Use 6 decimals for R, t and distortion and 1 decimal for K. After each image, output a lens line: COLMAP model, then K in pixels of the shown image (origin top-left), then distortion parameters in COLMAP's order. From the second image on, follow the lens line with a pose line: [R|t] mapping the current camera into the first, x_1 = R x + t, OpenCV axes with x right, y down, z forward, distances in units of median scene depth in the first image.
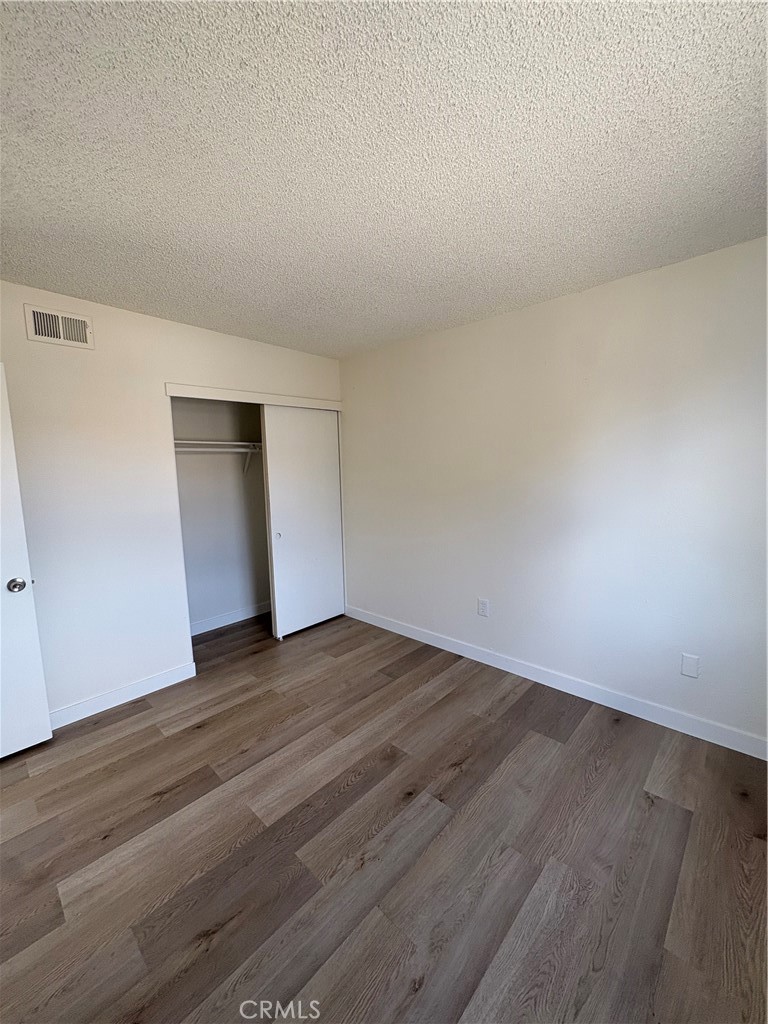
lens RADIAL K [[409.2, 0, 380.4], [0, 409.2, 509.9], [0, 0, 1]] dist [-0.002890, 0.000605]
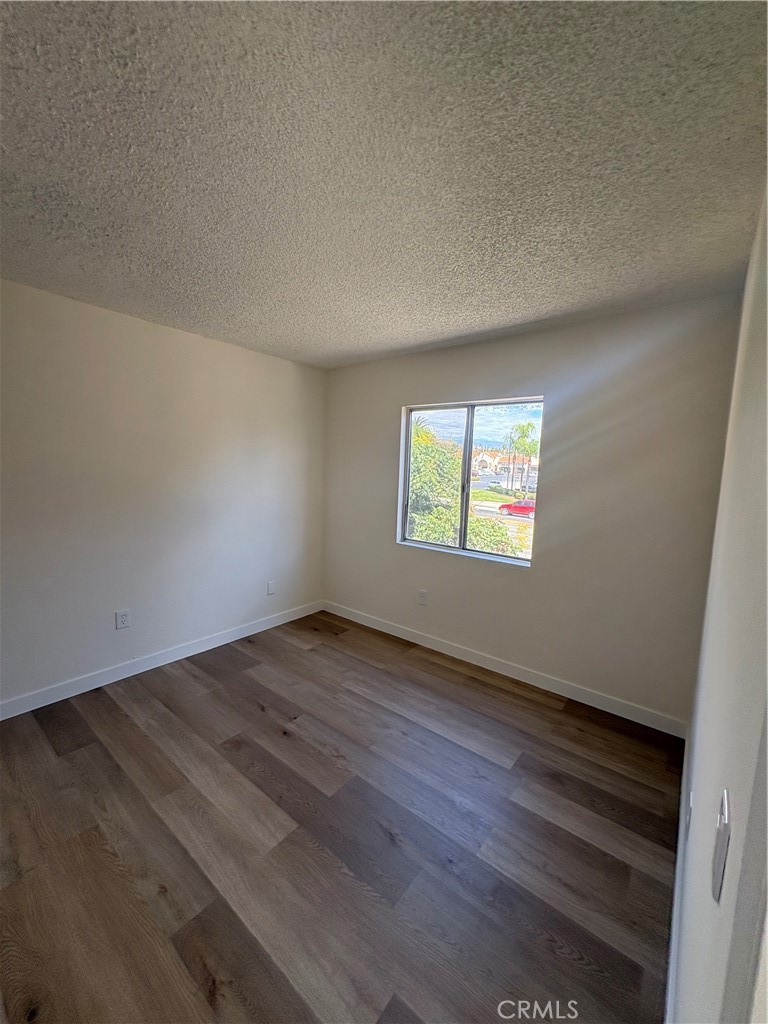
lens RADIAL K [[409.2, 0, 378.8], [0, 409.2, 511.0], [0, 0, 1]] dist [-0.002890, 0.000605]
pose [[-0.082973, -0.084671, 0.992948, -1.024486], [0.077413, 0.992826, 0.091129, -0.072527], [-0.993541, 0.084428, -0.075823, 0.665569]]
